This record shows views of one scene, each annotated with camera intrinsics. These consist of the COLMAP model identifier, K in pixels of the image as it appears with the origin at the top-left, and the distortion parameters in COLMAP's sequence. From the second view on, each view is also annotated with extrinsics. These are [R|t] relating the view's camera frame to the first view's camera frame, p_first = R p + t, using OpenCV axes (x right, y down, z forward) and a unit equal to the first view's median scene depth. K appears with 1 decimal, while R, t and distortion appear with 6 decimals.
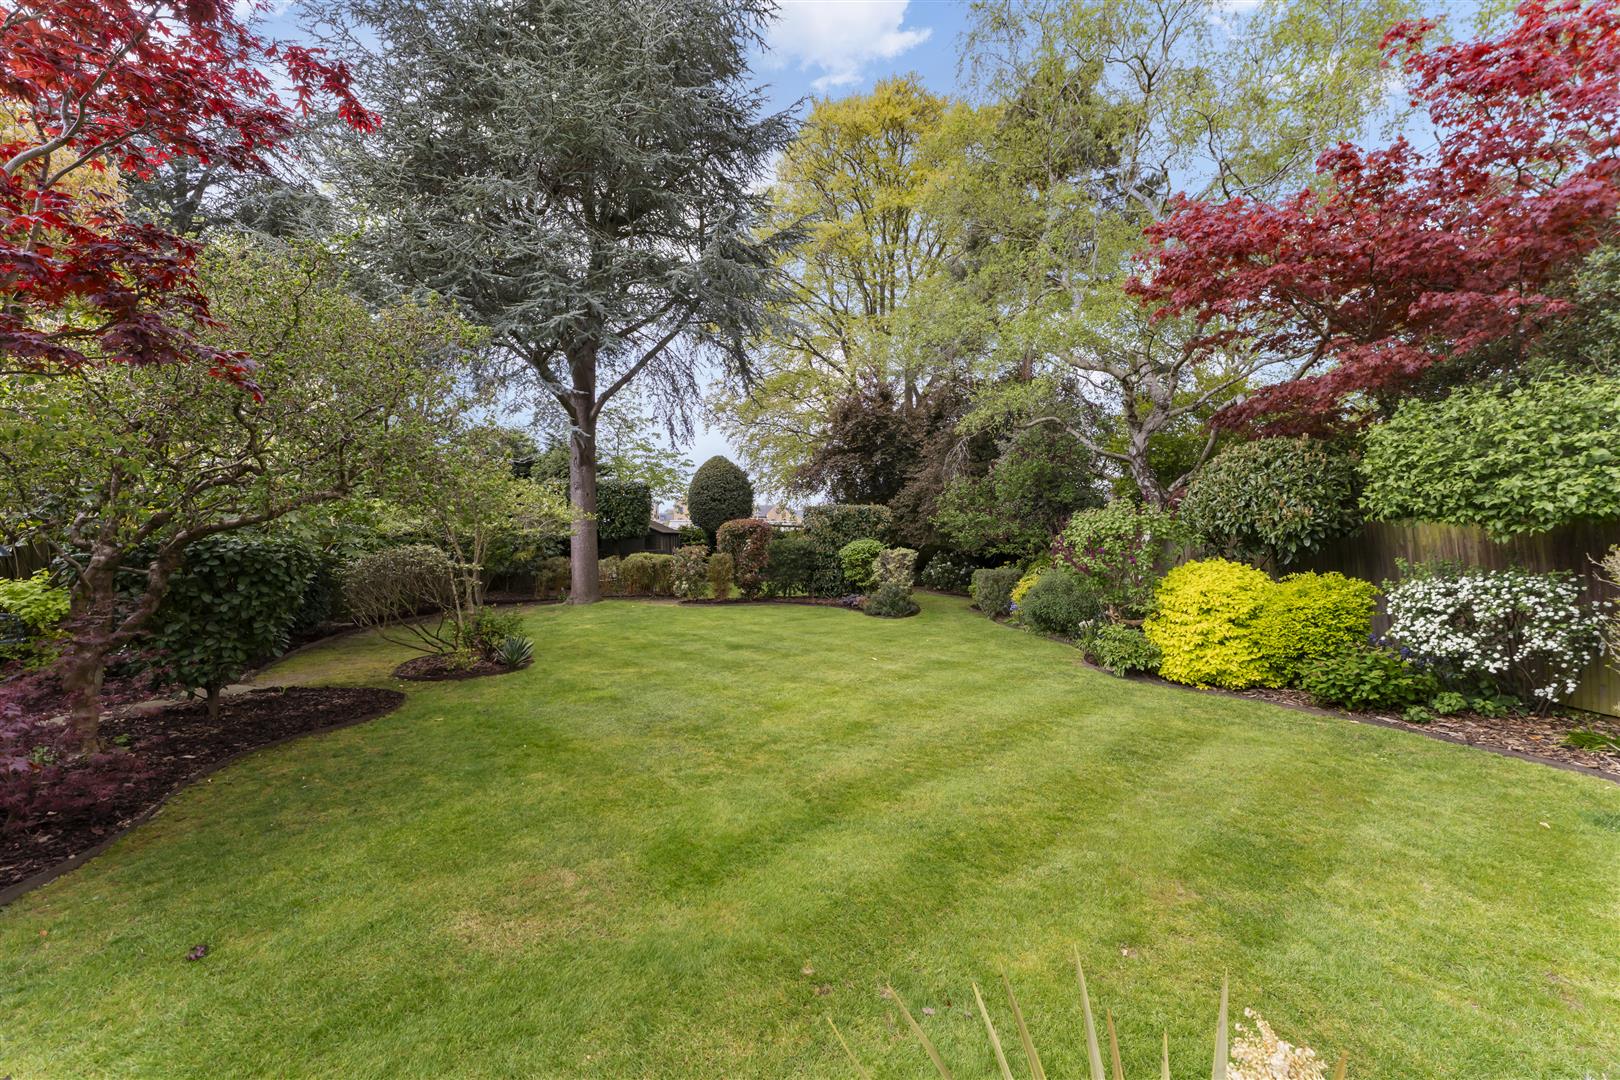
lens RADIAL K [[639.1, 0, 792.4], [0, 639.1, 546.4], [0, 0, 1]] dist [0.001711, -0.000060]
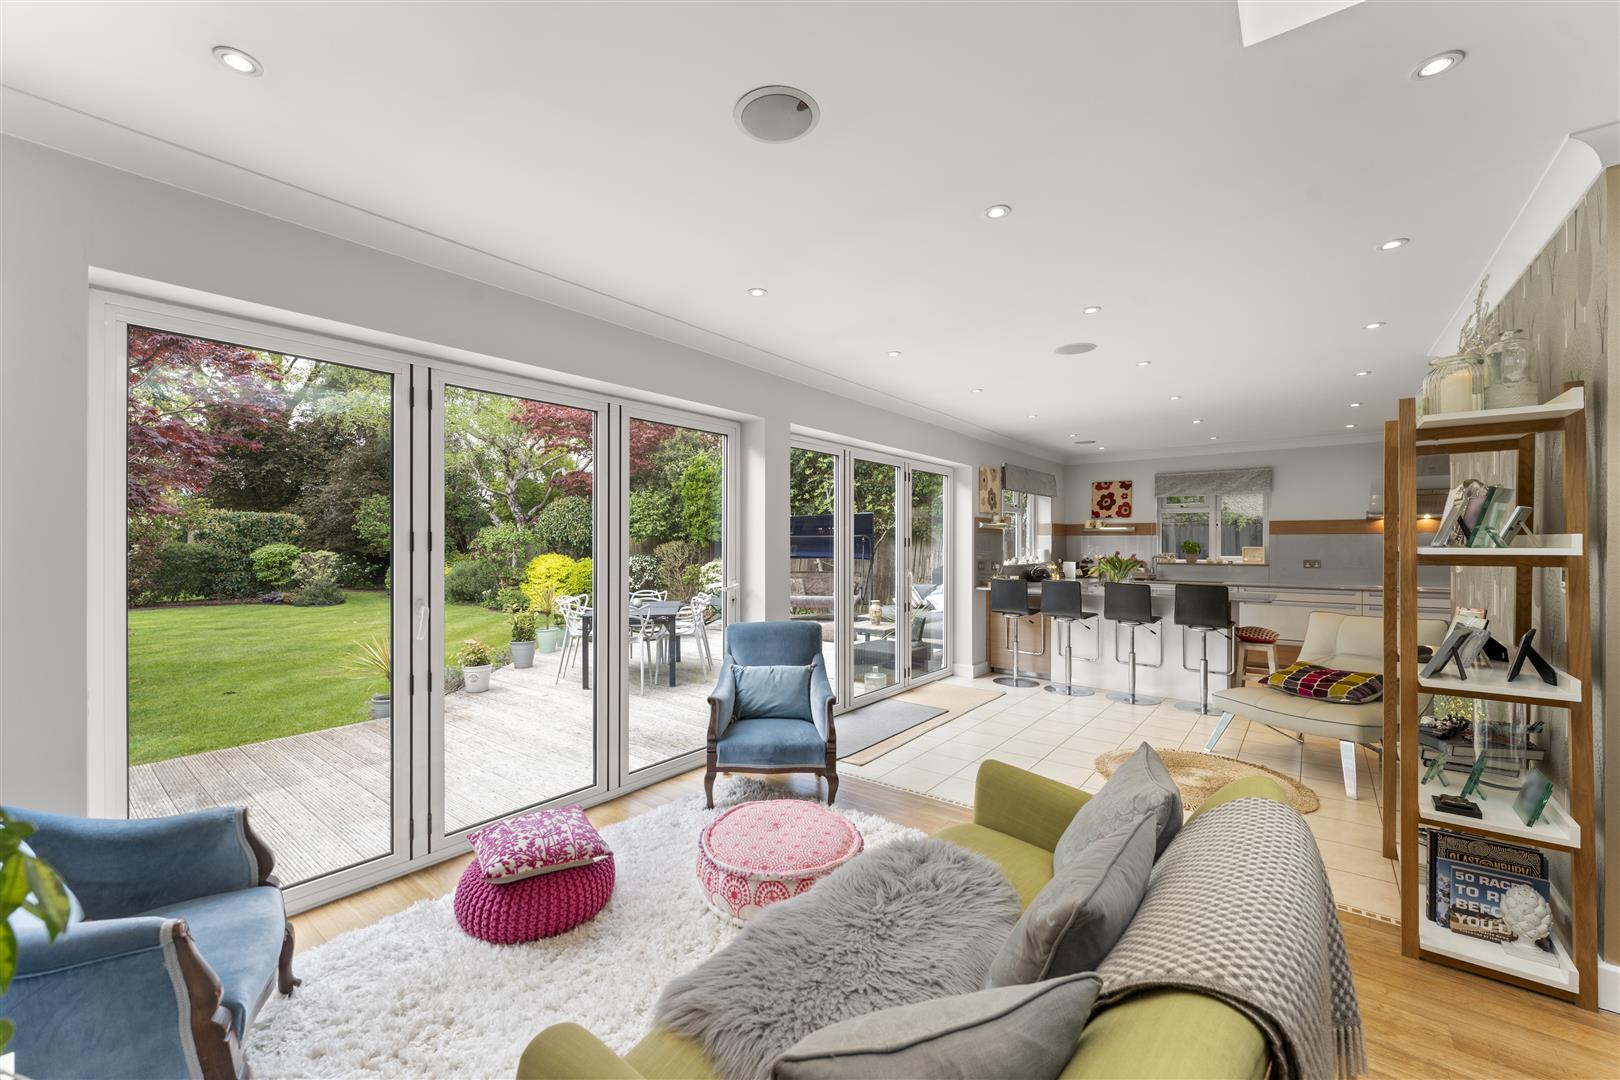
lens RADIAL K [[639.1, 0, 792.4], [0, 639.1, 546.4], [0, 0, 1]] dist [0.001711, -0.000060]
pose [[0.590952, -0.009920, 0.806646, -0.571315], [0.011631, 0.999925, 0.003777, -0.000284], [-0.806623, 0.007150, 0.591023, -0.885850]]
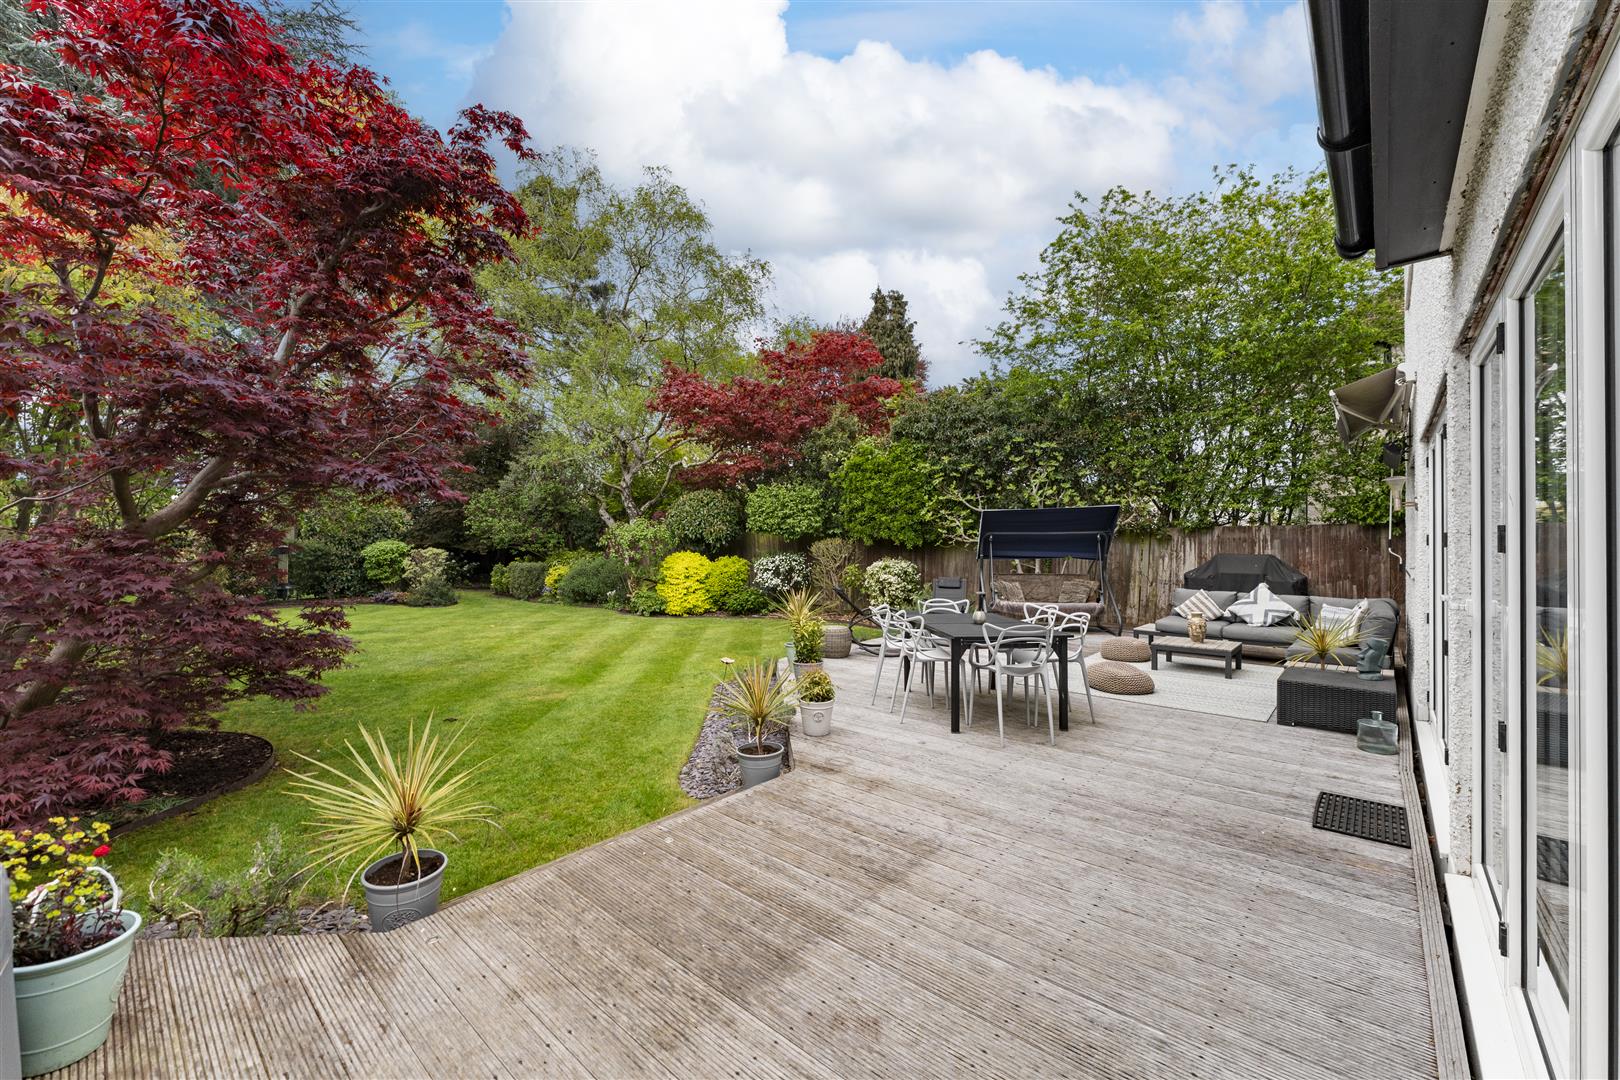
lens RADIAL K [[639.1, 0, 792.4], [0, 639.1, 546.4], [0, 0, 1]] dist [0.001711, -0.000060]
pose [[0.628844, -0.011395, 0.777448, -0.647971], [0.009600, 0.999930, 0.006890, -0.004611], [-0.777472, 0.003131, 0.628910, -0.473835]]
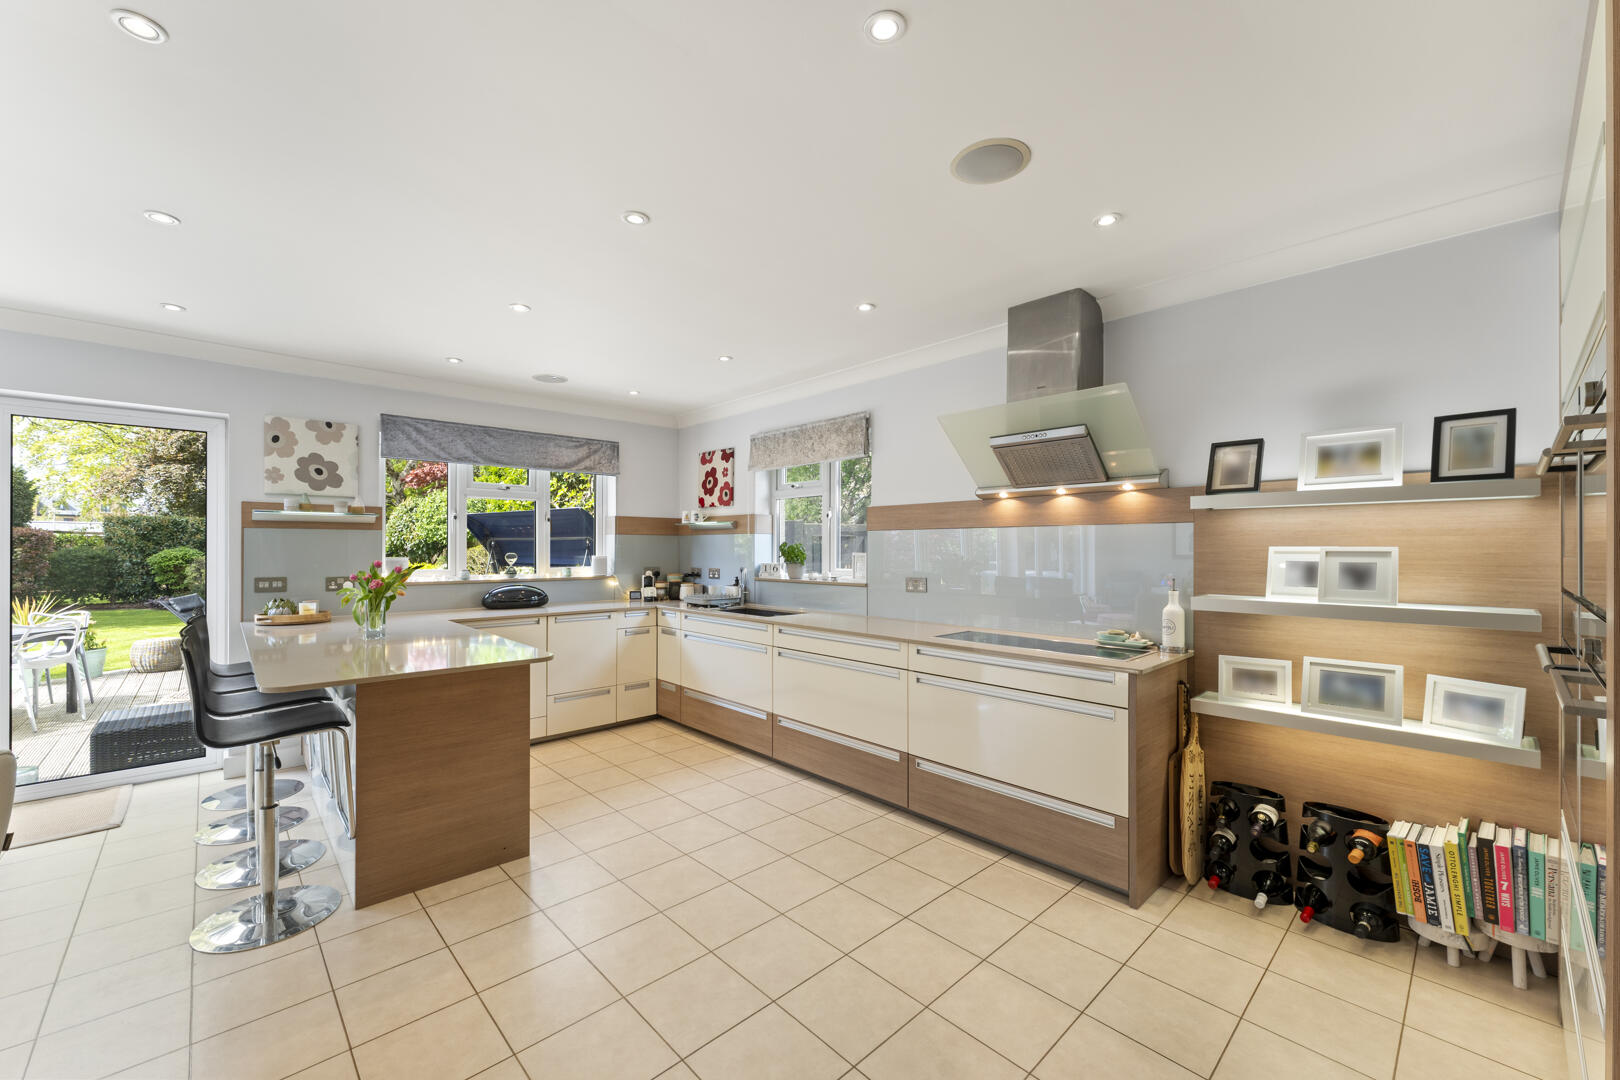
lens RADIAL K [[639.1, 0, 792.4], [0, 639.1, 546.4], [0, 0, 1]] dist [0.001711, -0.000060]
pose [[0.704840, -0.002984, 0.709360, 0.159285], [0.010145, 0.999931, -0.005874, 0.008932], [-0.709294, 0.011336, 0.704822, -1.216310]]
